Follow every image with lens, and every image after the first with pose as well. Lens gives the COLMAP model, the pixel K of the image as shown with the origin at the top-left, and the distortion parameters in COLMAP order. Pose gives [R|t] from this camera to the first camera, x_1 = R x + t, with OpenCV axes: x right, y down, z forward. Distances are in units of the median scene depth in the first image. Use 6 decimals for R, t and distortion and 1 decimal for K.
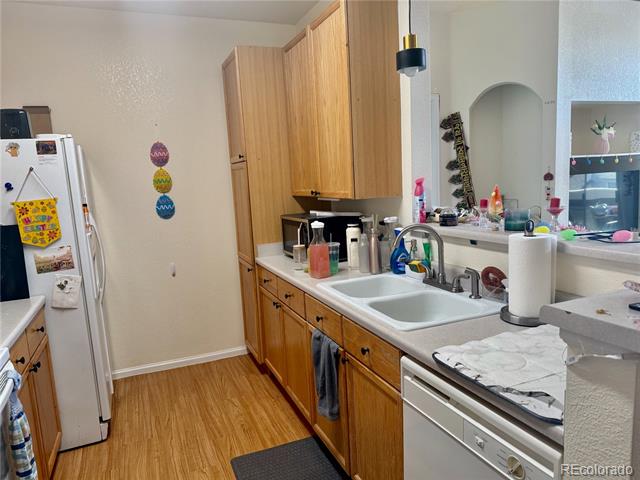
lens RADIAL K [[449.2, 0, 320.0], [0, 449.2, 240.0], [0, 0, 1]] dist [0.110154, -0.145562]
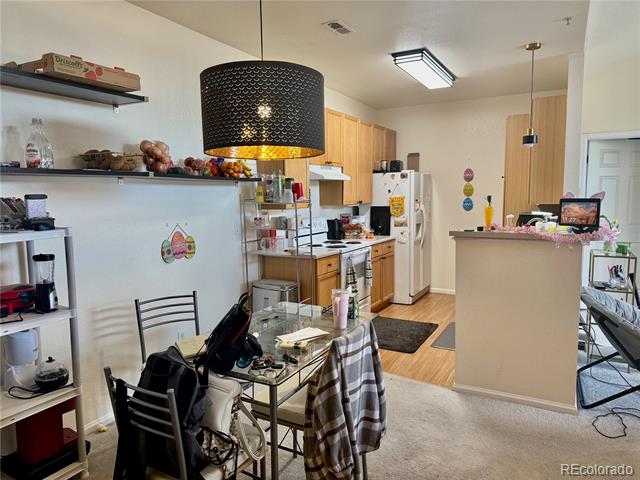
lens RADIAL K [[449.2, 0, 320.0], [0, 449.2, 240.0], [0, 0, 1]] dist [0.110154, -0.145562]
pose [[0.628170, 0.125604, -0.767871, 0.965878], [-0.127668, 0.990148, 0.057521, 0.053876], [0.767531, 0.061900, 0.638016, -0.818426]]
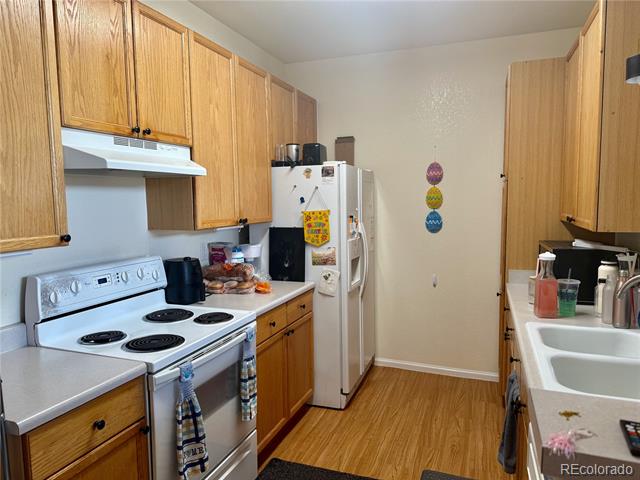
lens RADIAL K [[449.2, 0, 320.0], [0, 449.2, 240.0], [0, 0, 1]] dist [0.110154, -0.145562]
pose [[0.732937, 0.106452, -0.671917, 0.264731], [-0.121234, 0.992310, 0.024968, -0.033956], [0.669407, 0.063160, 0.740206, 0.036515]]
